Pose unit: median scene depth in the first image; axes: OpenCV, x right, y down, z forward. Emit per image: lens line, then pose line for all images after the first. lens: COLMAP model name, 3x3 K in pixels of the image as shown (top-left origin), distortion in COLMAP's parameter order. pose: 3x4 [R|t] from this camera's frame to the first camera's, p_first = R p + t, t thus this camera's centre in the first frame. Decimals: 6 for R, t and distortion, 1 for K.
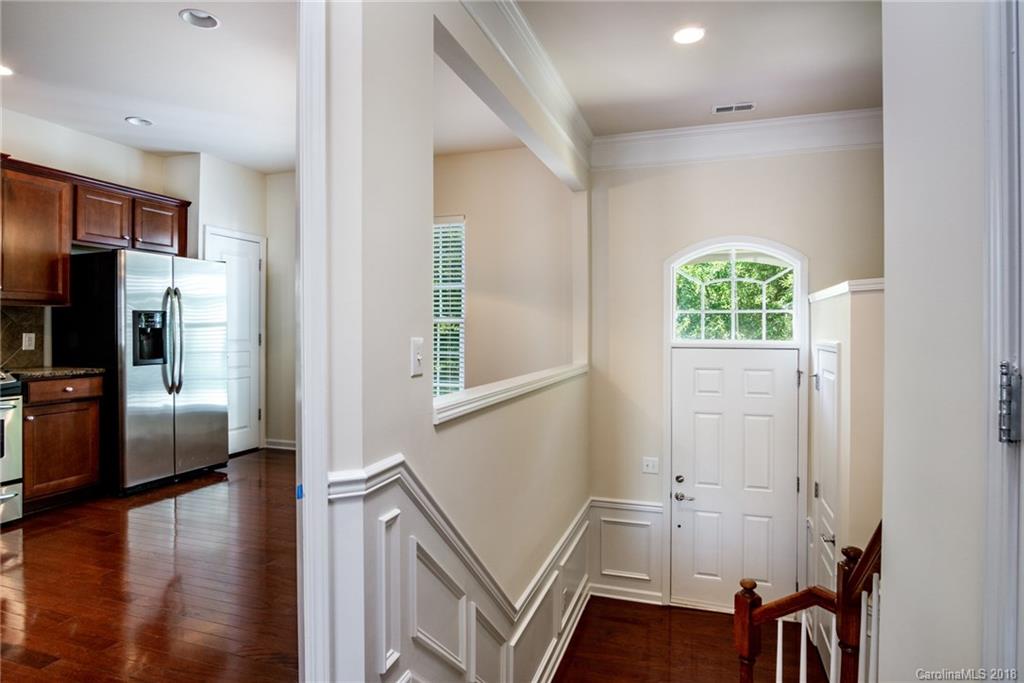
lens RADIAL K [[575.0, 0, 517.4], [0, 575.0, 327.3], [0, 0, 1]] dist [-0.030780, 0.009658]
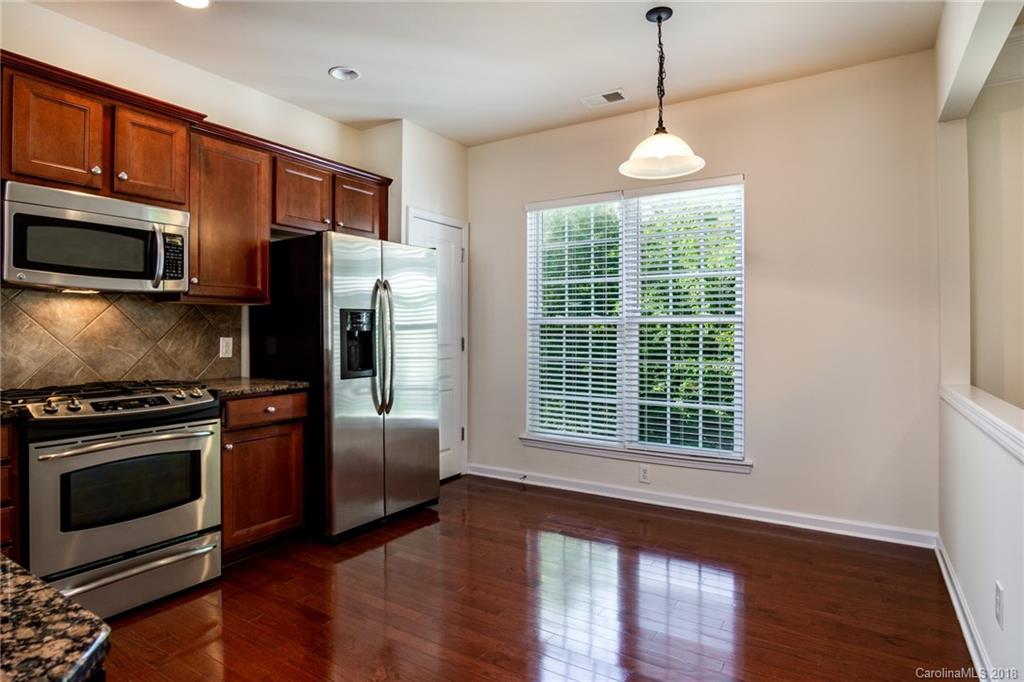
lens RADIAL K [[571.6, 0, 505.4], [0, 571.6, 329.7], [0, 0, 1]] dist [-0.028549, -0.000752]
pose [[0.969347, -0.002036, -0.245689, -0.256288], [0.002307, 0.999997, 0.000819, -0.000606], [0.245686, -0.001361, 0.969348, 0.285952]]
